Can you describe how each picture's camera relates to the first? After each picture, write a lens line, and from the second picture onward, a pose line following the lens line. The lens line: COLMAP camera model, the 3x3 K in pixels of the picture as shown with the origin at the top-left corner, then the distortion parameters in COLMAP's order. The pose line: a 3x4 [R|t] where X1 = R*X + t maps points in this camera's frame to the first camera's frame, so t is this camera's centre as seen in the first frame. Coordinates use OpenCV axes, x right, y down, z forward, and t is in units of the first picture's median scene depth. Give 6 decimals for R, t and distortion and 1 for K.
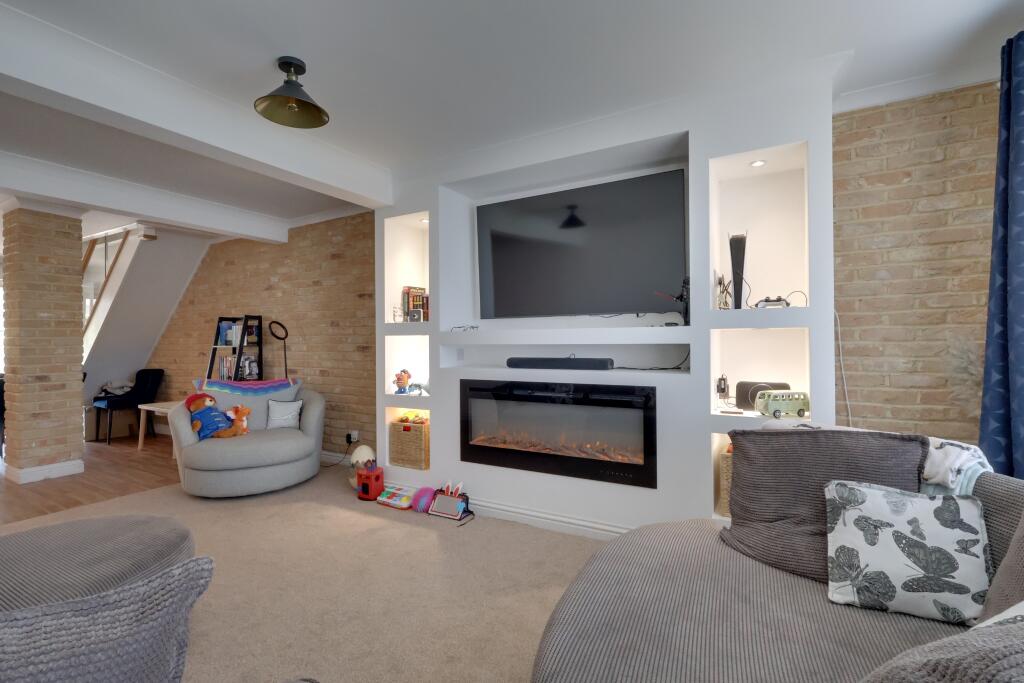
lens RADIAL K [[478.2, 0, 512.0], [0, 478.2, 341.5], [0, 0, 1]] dist [-0.000397, -0.000121]
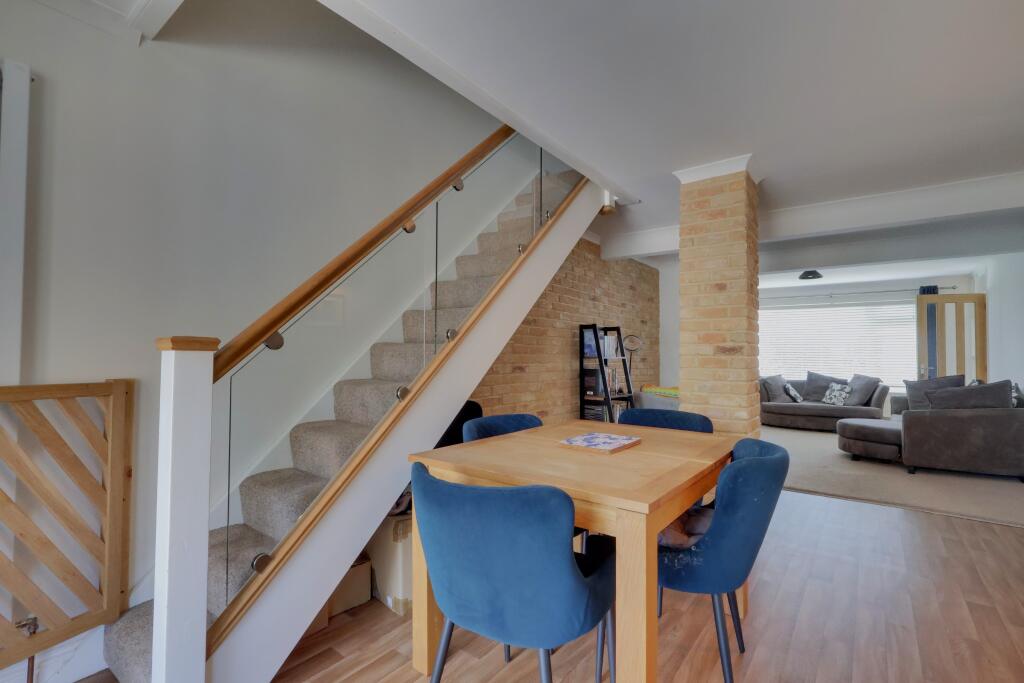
lens RADIAL K [[478.2, 0, 512.0], [0, 478.2, 341.5], [0, 0, 1]] dist [-0.000397, -0.000121]
pose [[0.110733, 0.035281, 0.993224, -2.158700], [-0.012380, 0.999341, -0.034118, 0.017597], [-0.993773, -0.008518, 0.111097, 1.514565]]
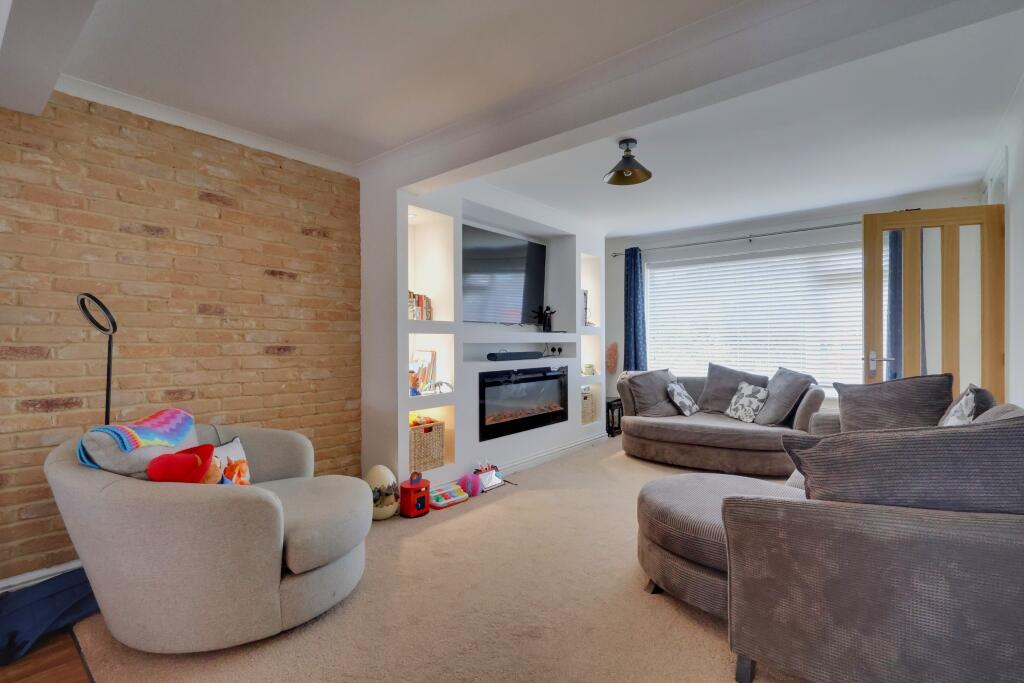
lens RADIAL K [[478.2, 0, 512.0], [0, 478.2, 341.5], [0, 0, 1]] dist [-0.000397, -0.000121]
pose [[0.157164, 0.002890, 0.987568, -1.166307], [-0.000411, 0.999996, -0.002861, 0.005678], [-0.987572, 0.000044, 0.157164, 0.684993]]
